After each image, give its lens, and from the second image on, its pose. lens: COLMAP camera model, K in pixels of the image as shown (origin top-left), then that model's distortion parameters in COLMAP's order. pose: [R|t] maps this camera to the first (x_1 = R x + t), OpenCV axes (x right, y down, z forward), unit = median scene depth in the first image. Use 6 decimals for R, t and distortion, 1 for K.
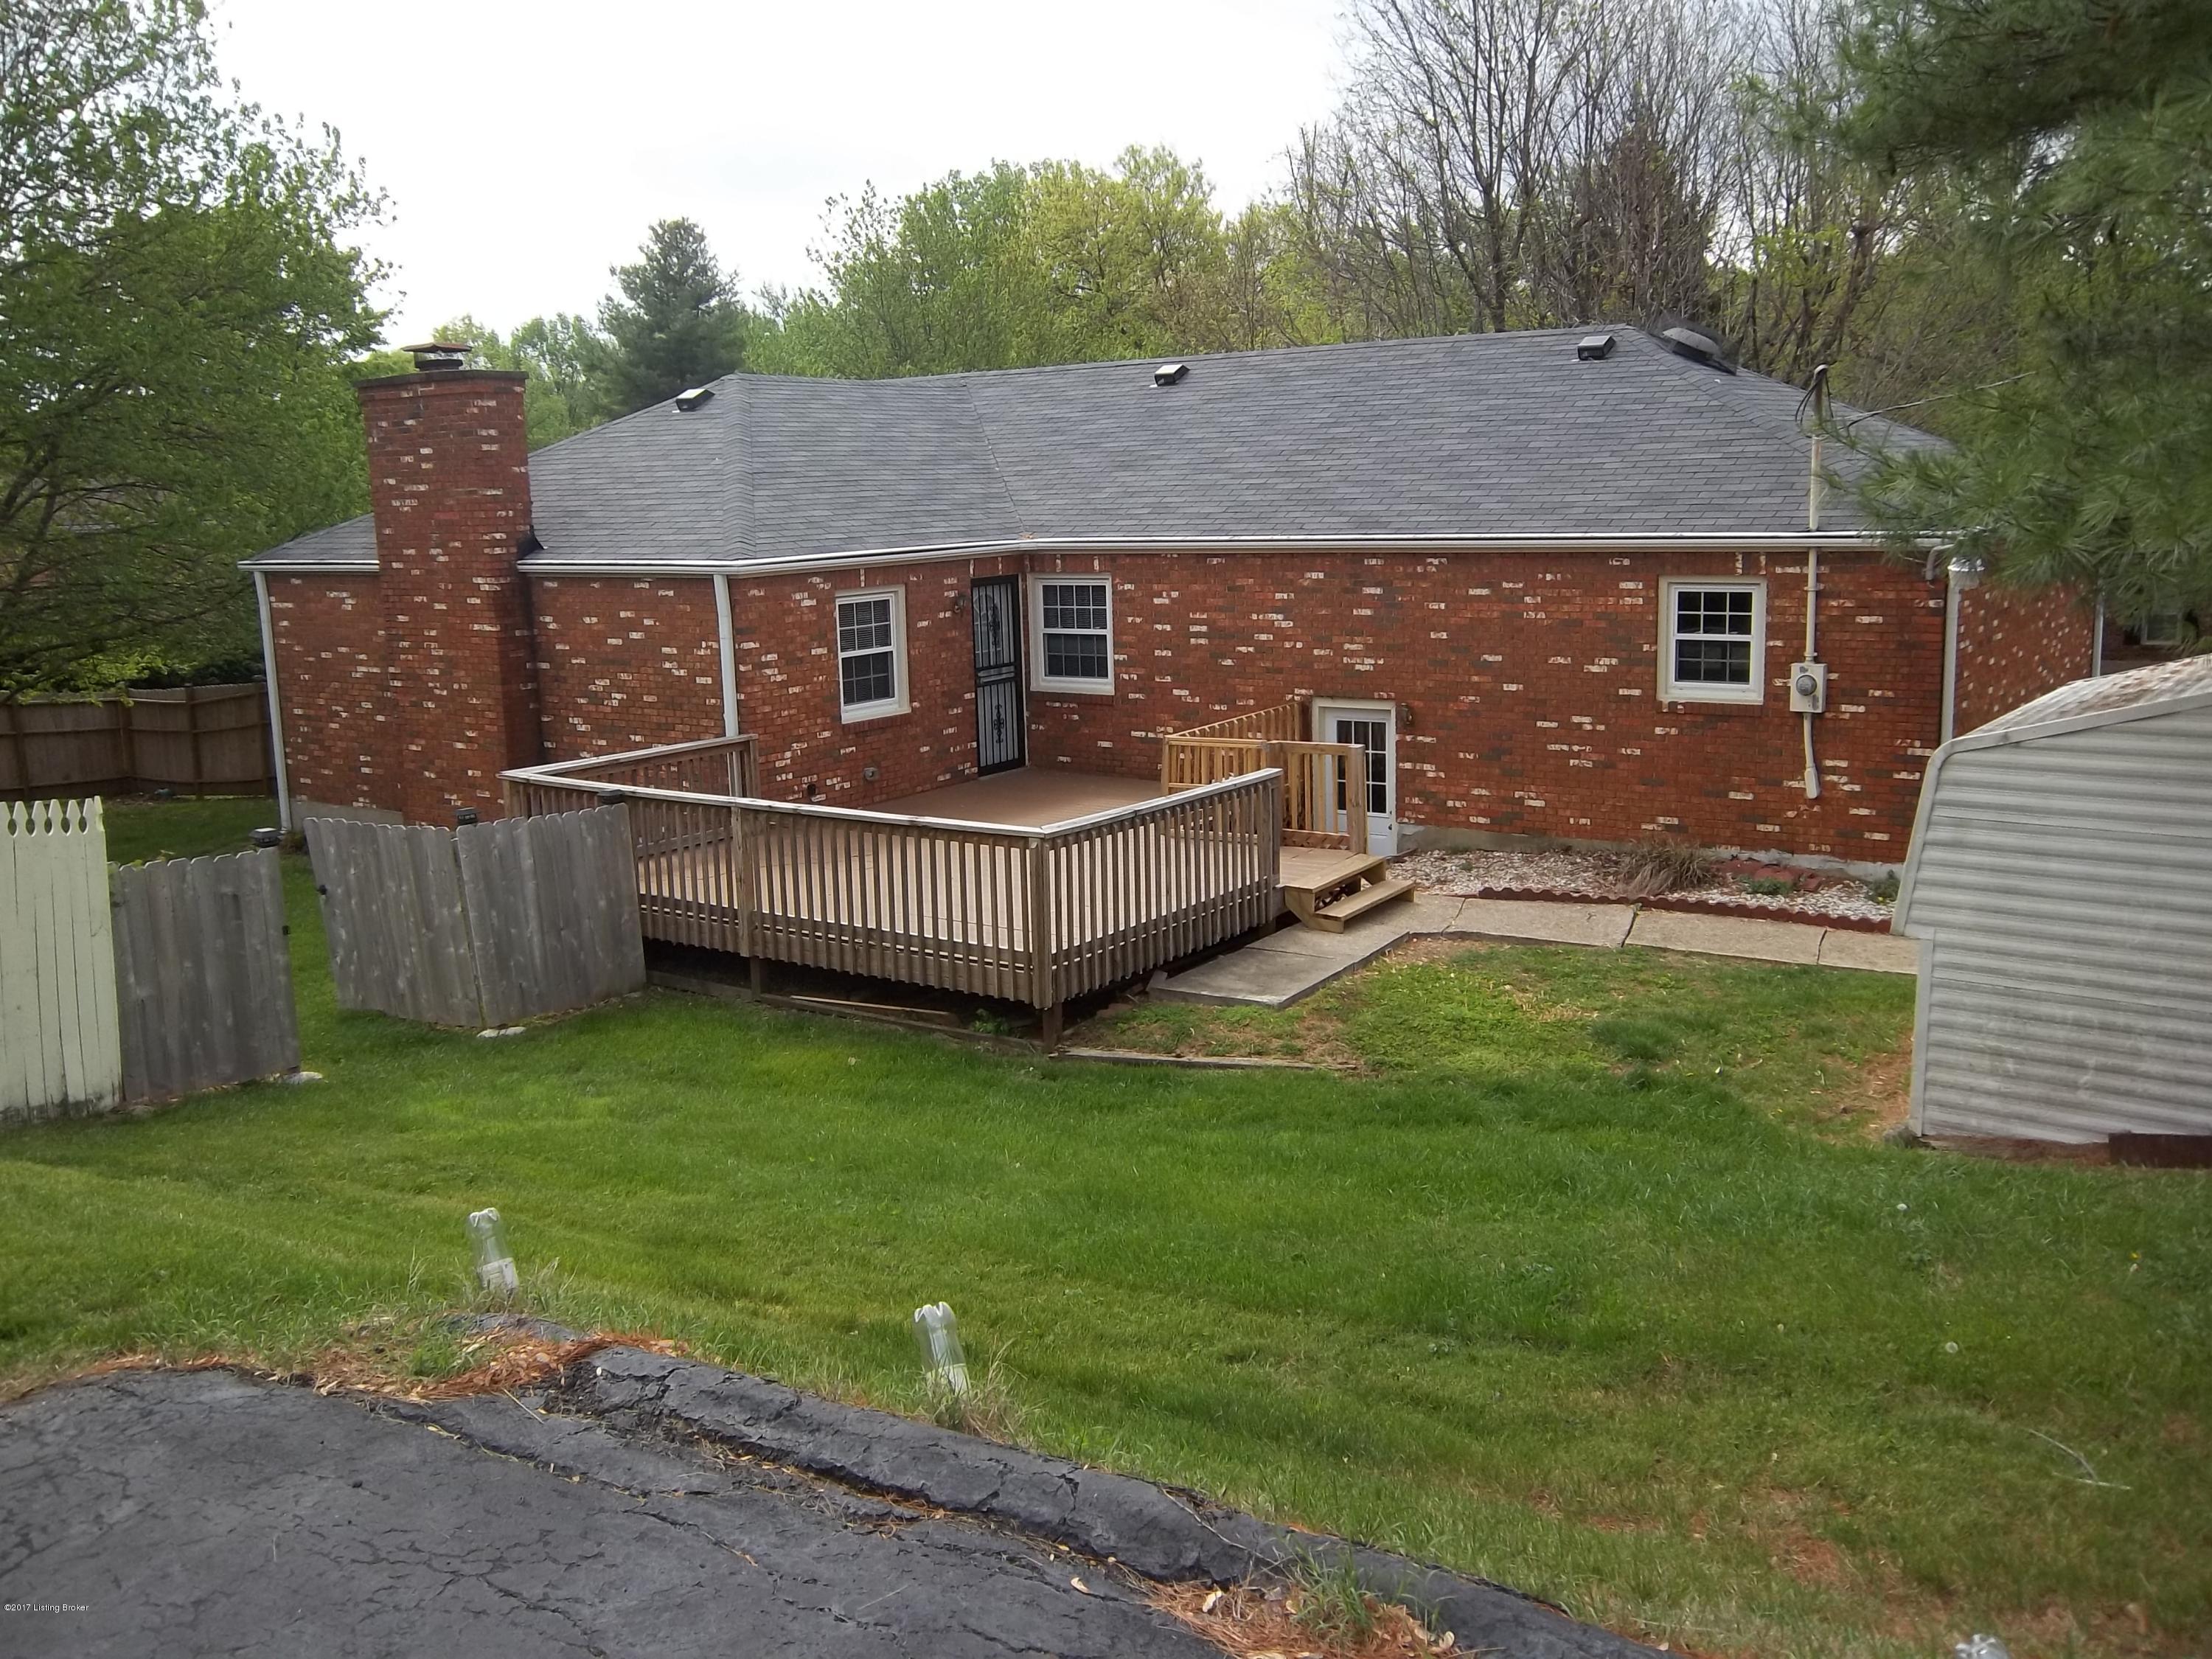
lens RADIAL K [[1840.7, 0, 1106.0], [0, 1840.7, 829.5], [0, 0, 1]] dist [-0.008011, 0.001120]
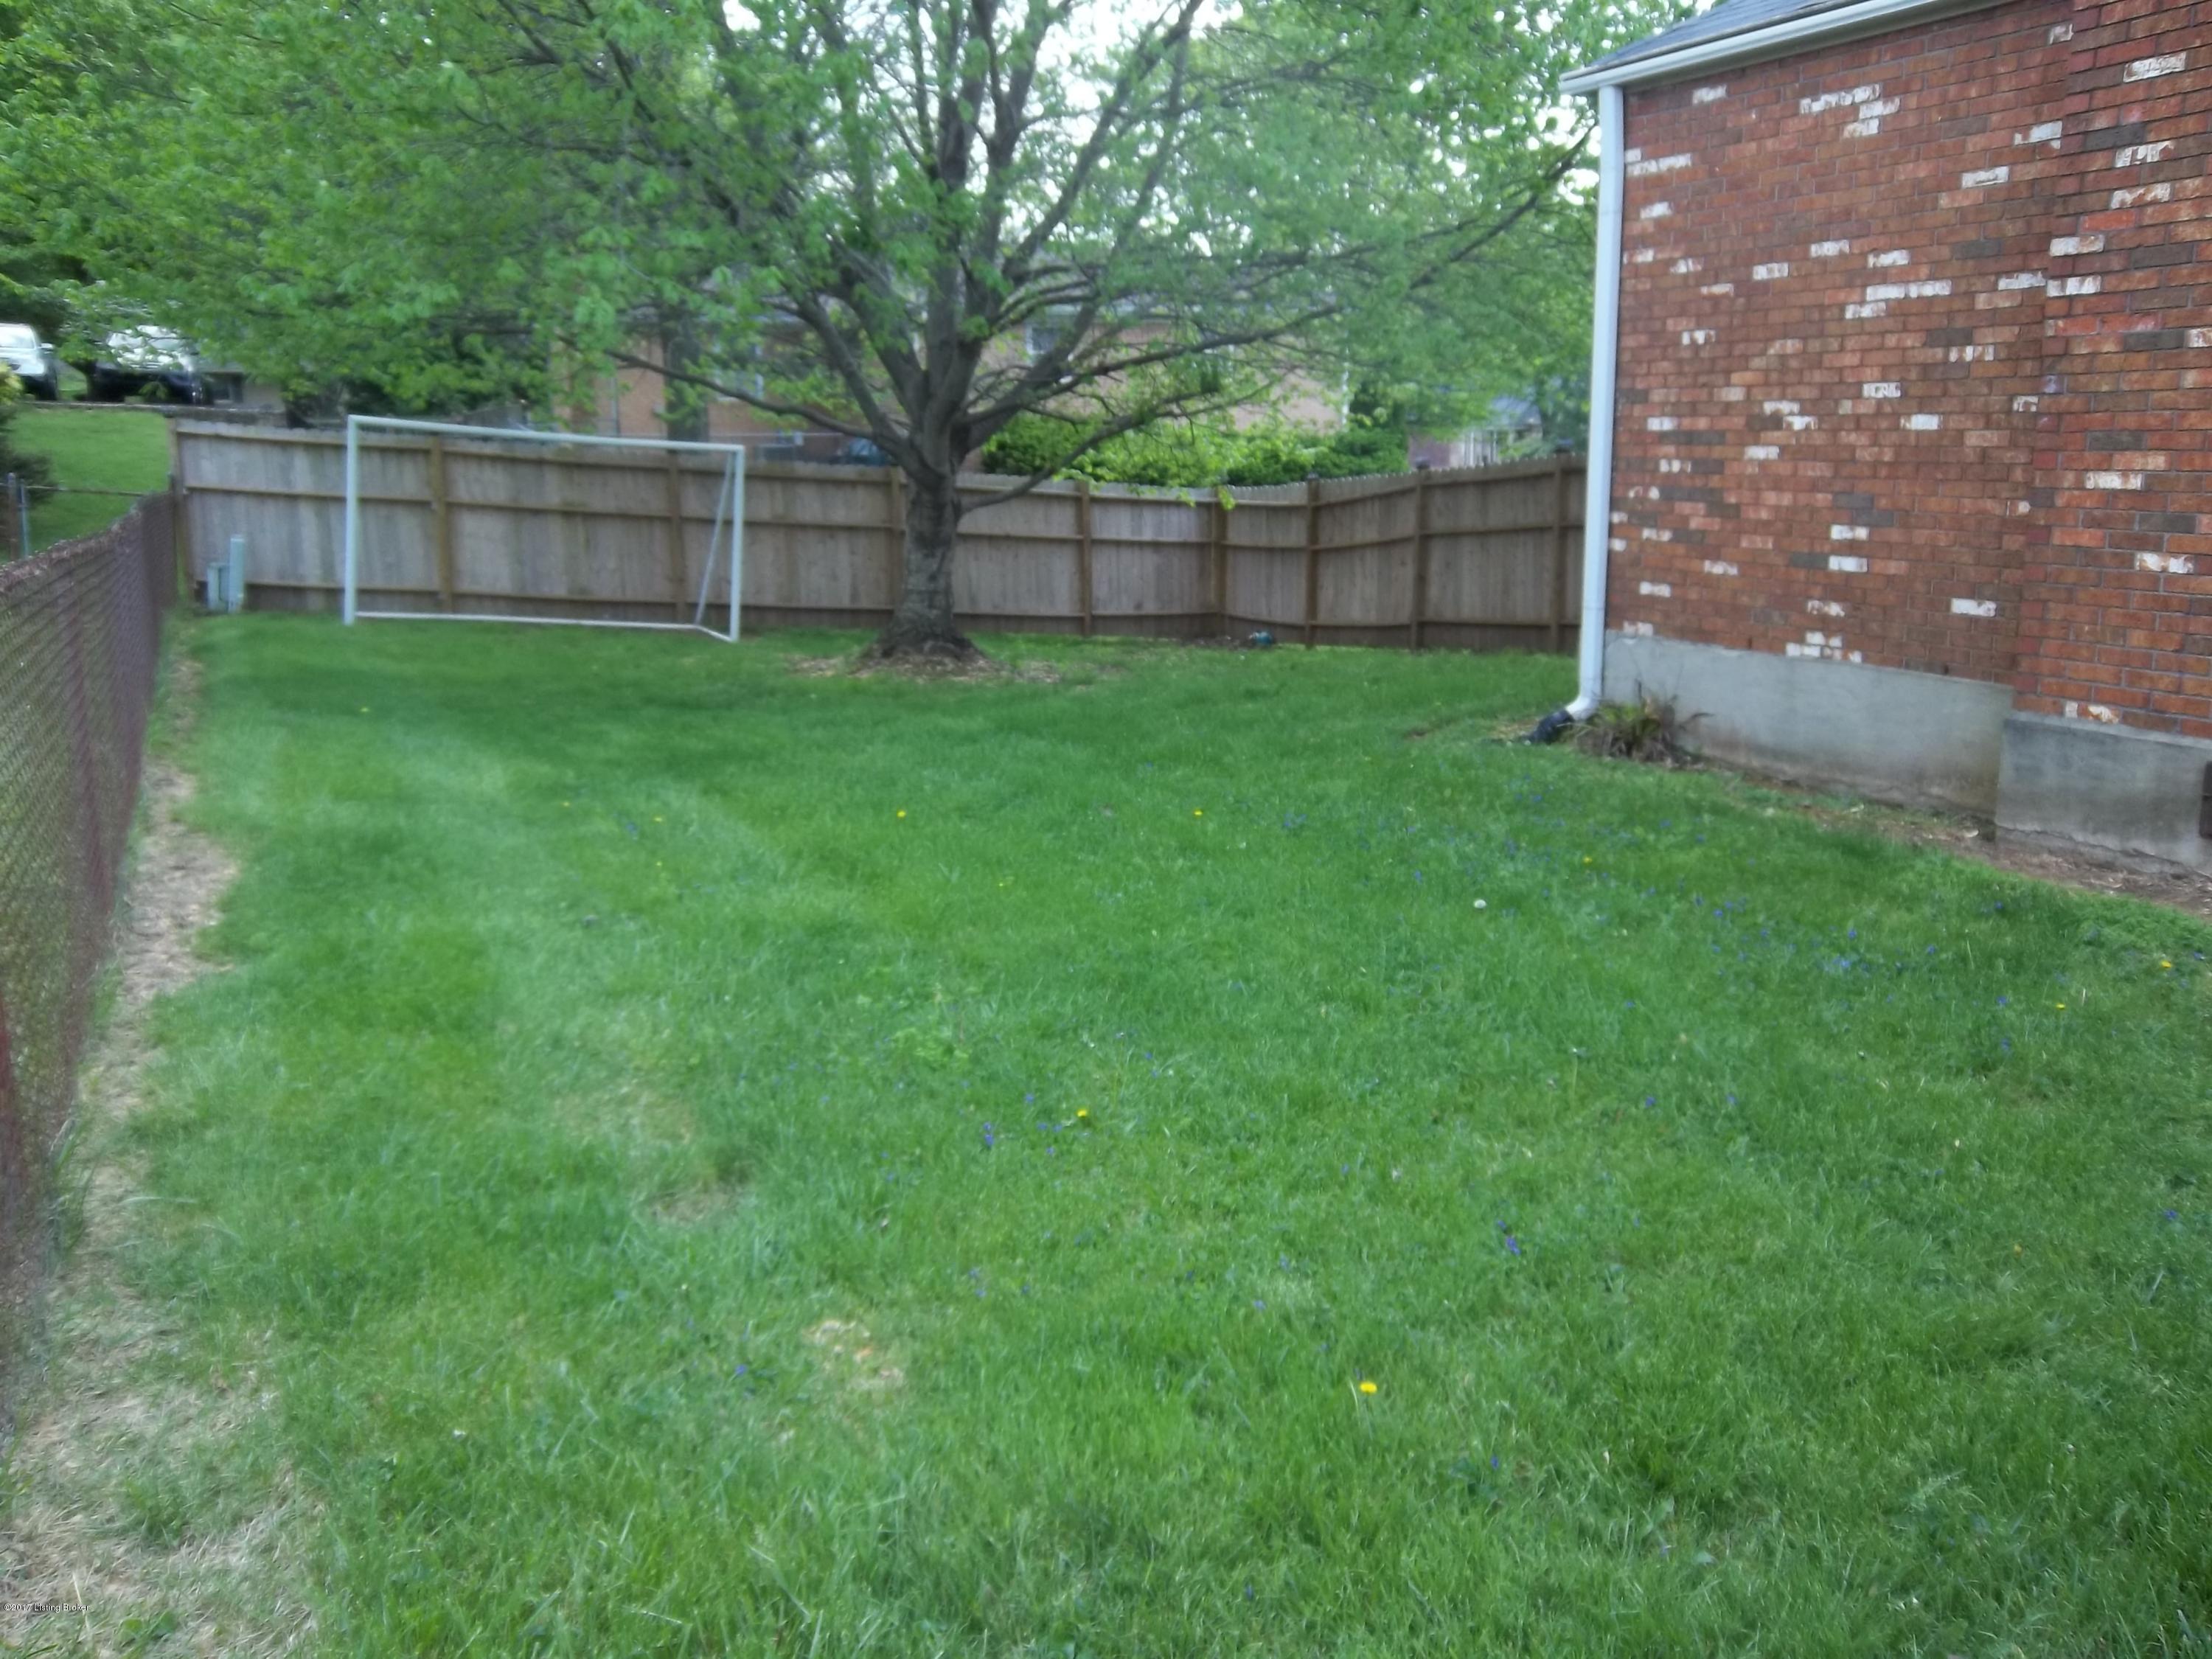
lens RADIAL K [[1840.7, 0, 1106.0], [0, 1840.7, 829.5], [0, 0, 1]] dist [-0.008011, 0.001120]
pose [[0.865123, 0.115135, -0.488166, -0.339433], [-0.091094, 0.993177, 0.072806, 0.009861], [0.493218, -0.018517, 0.869709, 0.577475]]
